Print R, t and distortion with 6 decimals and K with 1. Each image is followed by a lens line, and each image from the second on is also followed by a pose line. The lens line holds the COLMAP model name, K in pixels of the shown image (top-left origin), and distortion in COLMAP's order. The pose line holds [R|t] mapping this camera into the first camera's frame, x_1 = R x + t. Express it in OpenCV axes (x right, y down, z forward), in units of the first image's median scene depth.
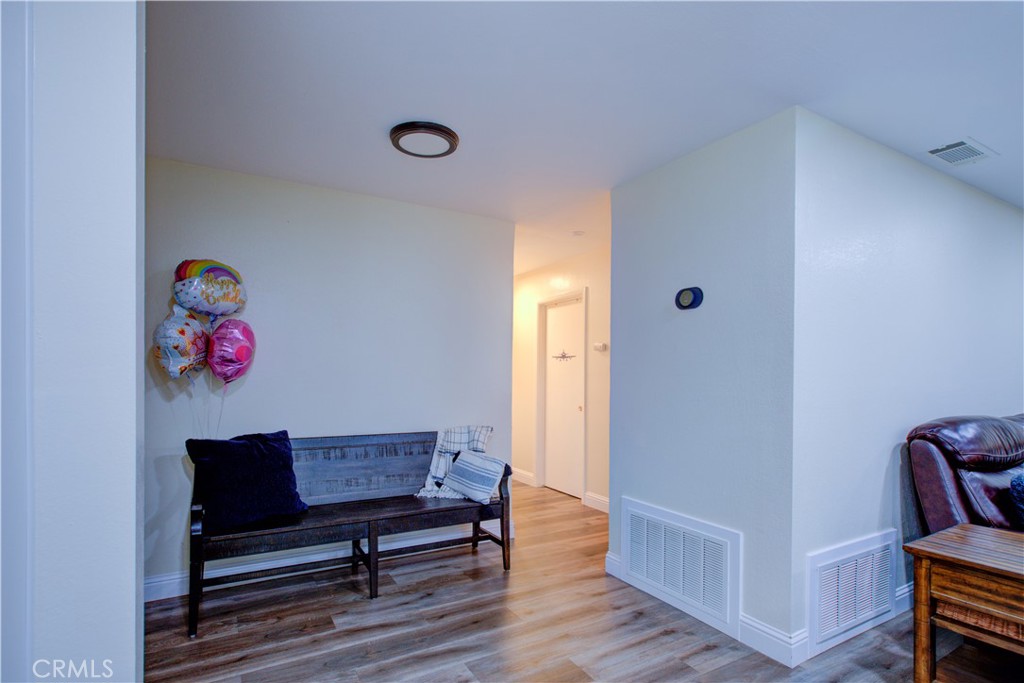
lens RADIAL K [[530.3, 0, 555.5], [0, 530.3, 368.0], [0, 0, 1]] dist [-0.007478, 0.003222]
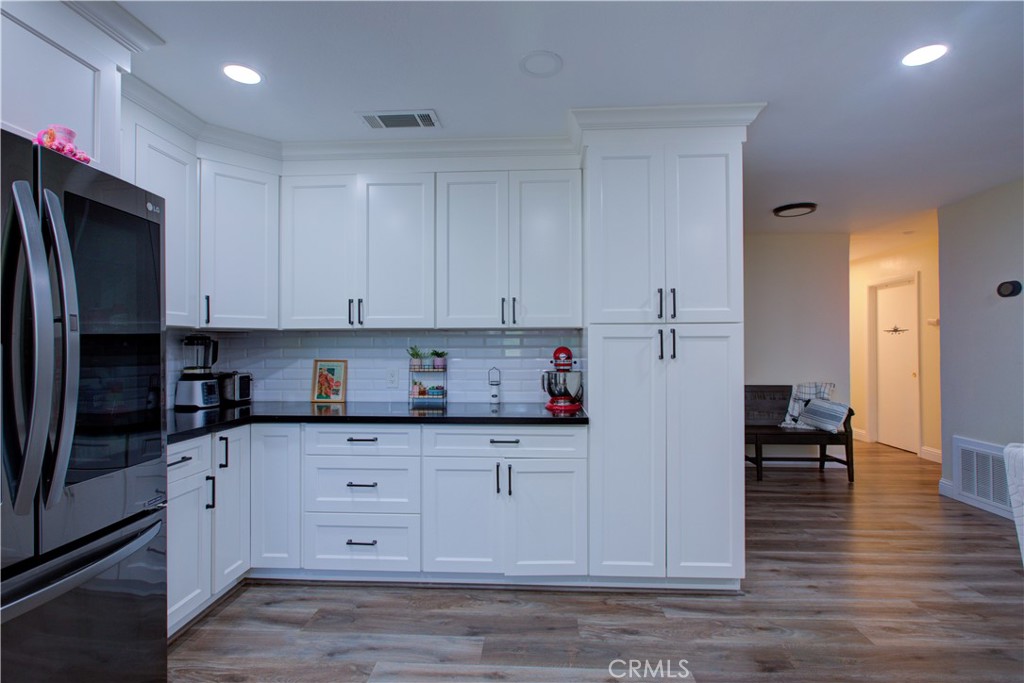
lens RADIAL K [[530.3, 0, 509.6], [0, 530.3, 337.7], [0, 0, 1]] dist [-0.007478, 0.003222]
pose [[0.818497, -0.018186, -0.574224, -0.019202], [0.014310, 0.999834, -0.011268, -0.007130], [0.574333, 0.001006, 0.818621, -0.686991]]
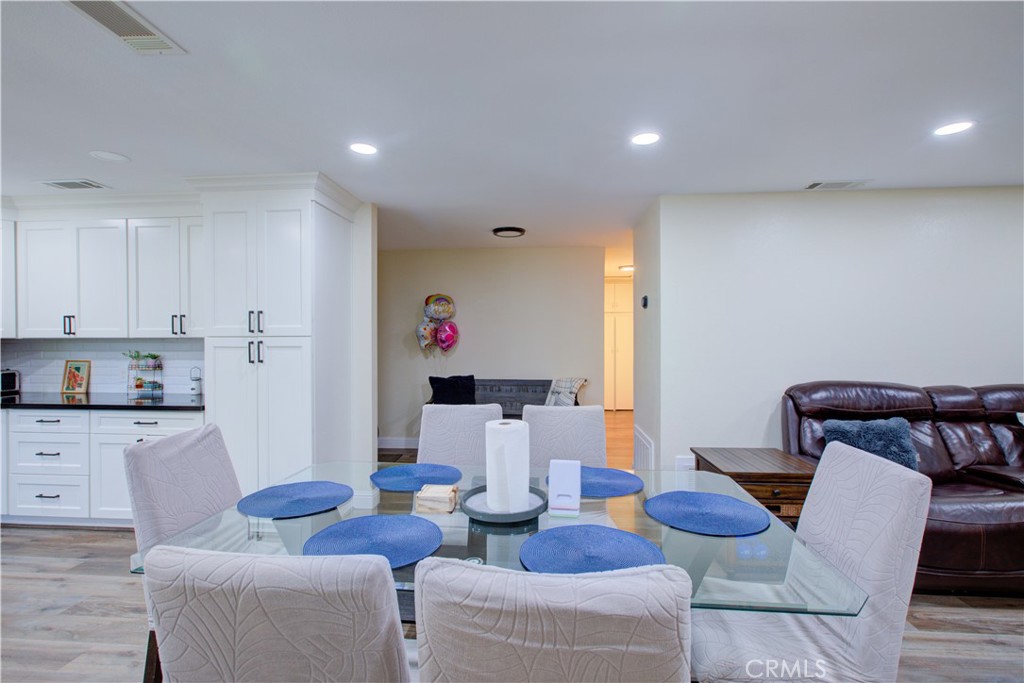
lens RADIAL K [[530.3, 0, 512.9], [0, 530.3, 338.4], [0, 0, 1]] dist [-0.007478, 0.003222]
pose [[0.798372, -0.006237, -0.602132, 0.738802], [0.013636, 0.999877, 0.007724, -0.030236], [0.602010, -0.014377, 0.798359, -0.454037]]
